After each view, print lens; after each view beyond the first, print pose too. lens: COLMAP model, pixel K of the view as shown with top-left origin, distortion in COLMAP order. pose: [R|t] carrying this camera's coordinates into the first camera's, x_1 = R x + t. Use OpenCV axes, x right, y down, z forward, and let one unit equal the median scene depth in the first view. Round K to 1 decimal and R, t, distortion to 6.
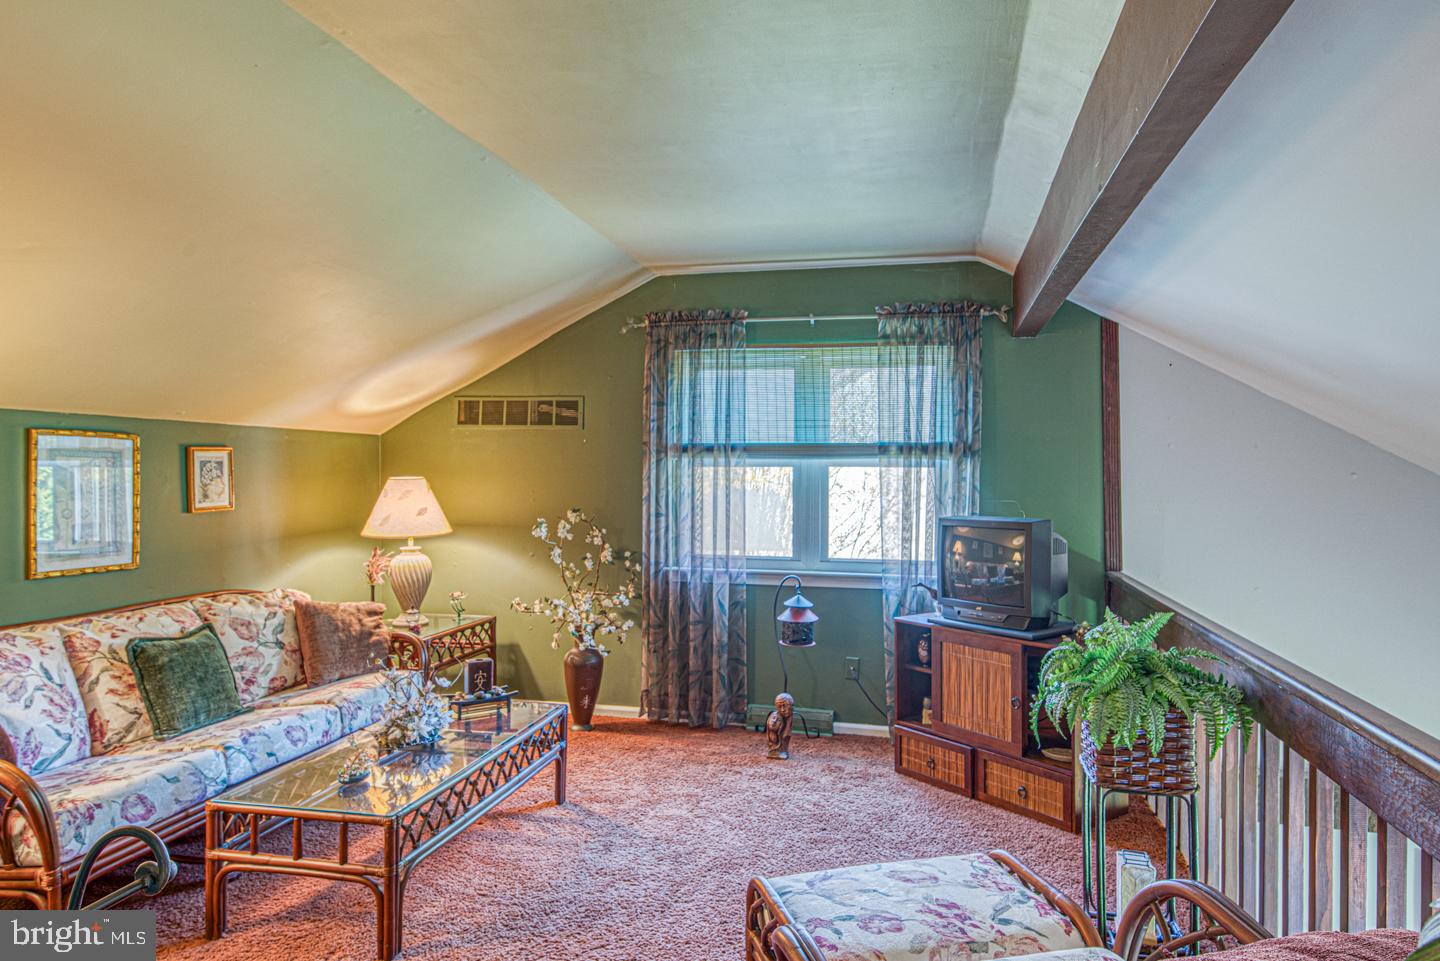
lens RADIAL K [[882.9, 0, 726.1], [0, 882.9, 479.9], [0, 0, 1]] dist [0.007114, -0.002238]
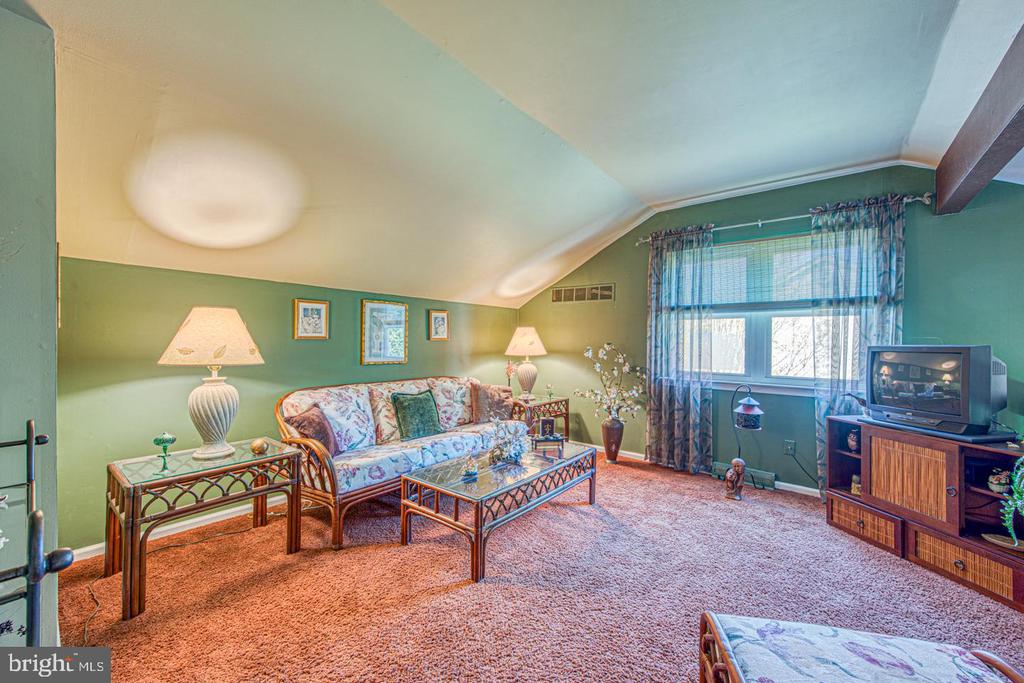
lens RADIAL K [[394.3, 0, 512.0], [0, 394.3, 341.5], [0, 0, 1]] dist [0.002991, -0.000291]
pose [[0.896829, 0.004196, -0.442357, 0.014891], [-0.008122, 0.999943, -0.006981, 0.042651], [0.442302, 0.009853, 0.896812, 0.192587]]
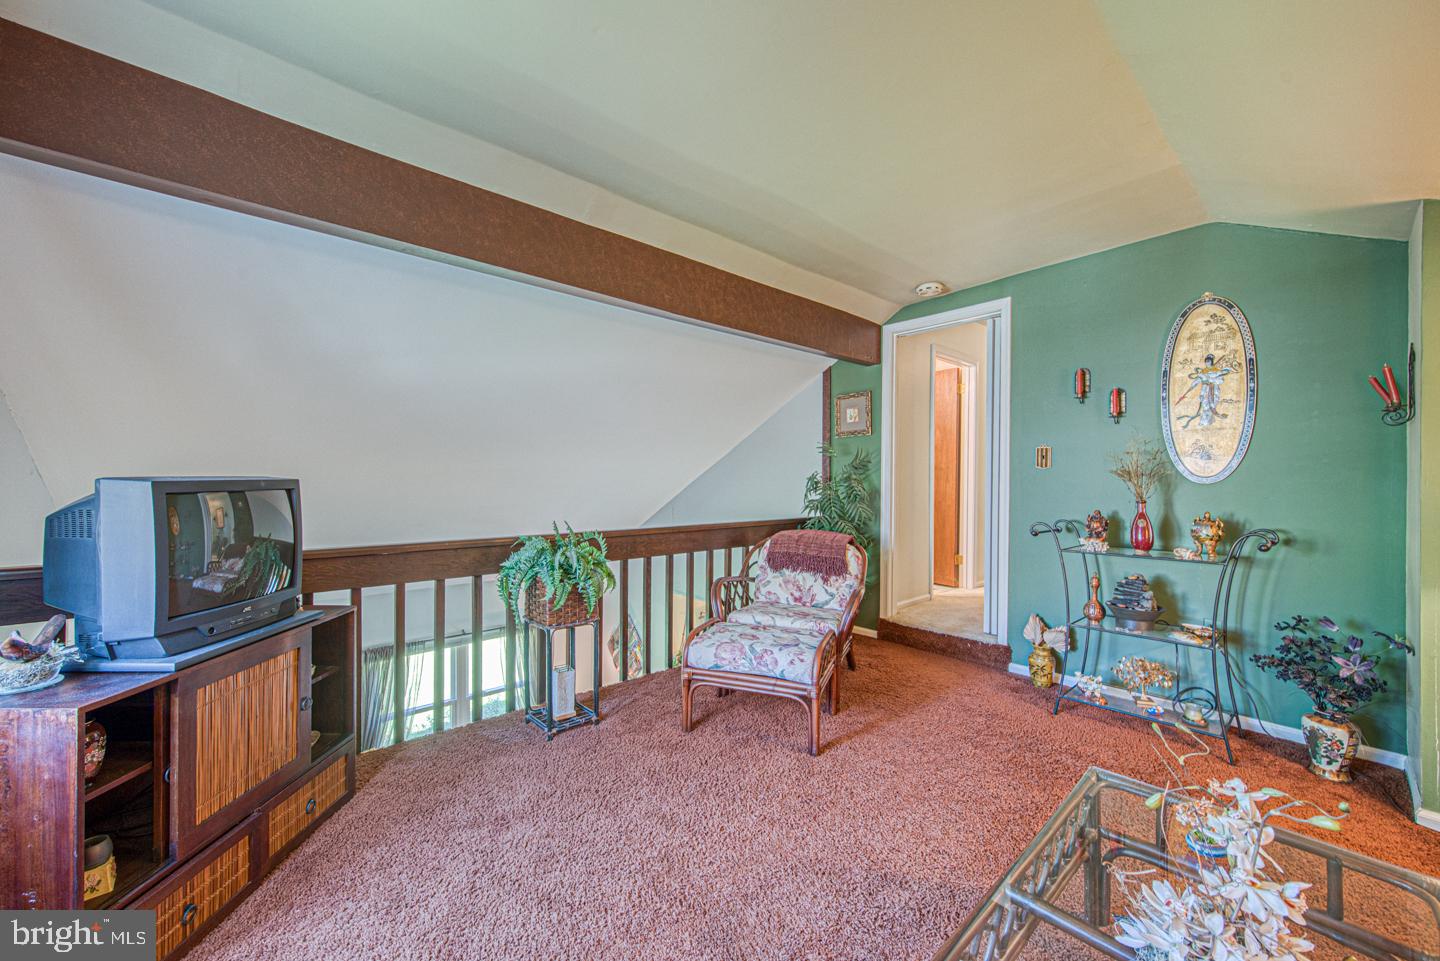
lens RADIAL K [[554.5, 0, 720.0], [0, 554.5, 480.5], [0, 0, 1]] dist [0.002991, -0.000291]
pose [[-0.816357, -0.006645, 0.577510, -0.235009], [0.000233, 0.999930, 0.011836, 0.037773], [-0.577548, 0.009797, -0.816298, 1.035728]]
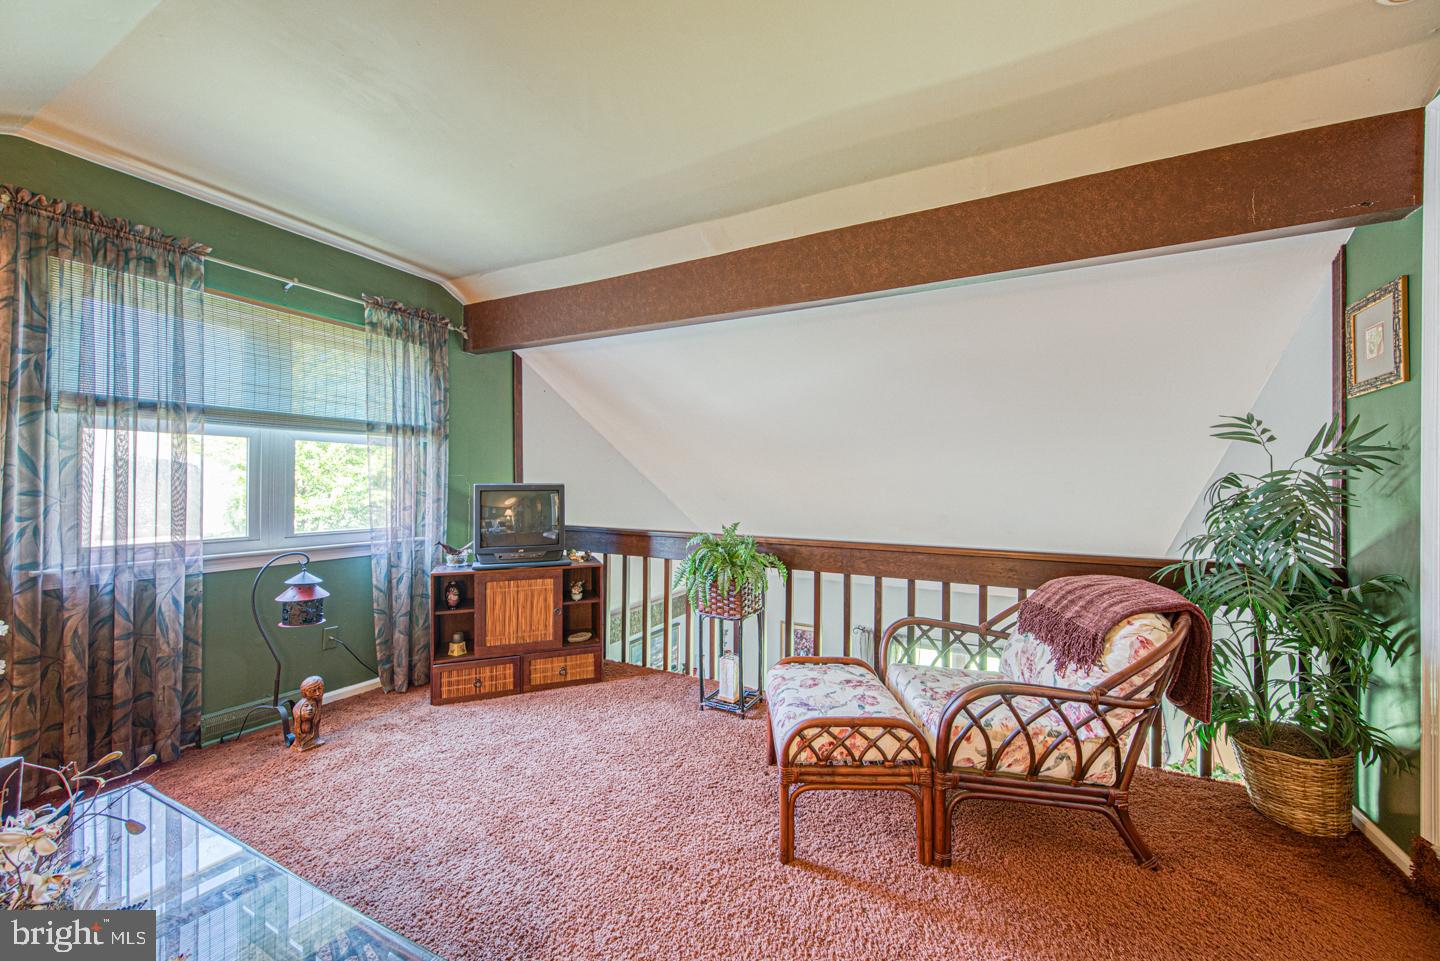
lens RADIAL K [[554.5, 0, 720.0], [0, 554.5, 480.5], [0, 0, 1]] dist [0.002991, -0.000291]
pose [[0.256581, -0.000365, 0.966523, -0.409719], [0.004117, 0.999991, -0.000715, 0.037172], [-0.966514, 0.004162, 0.256580, 0.446993]]
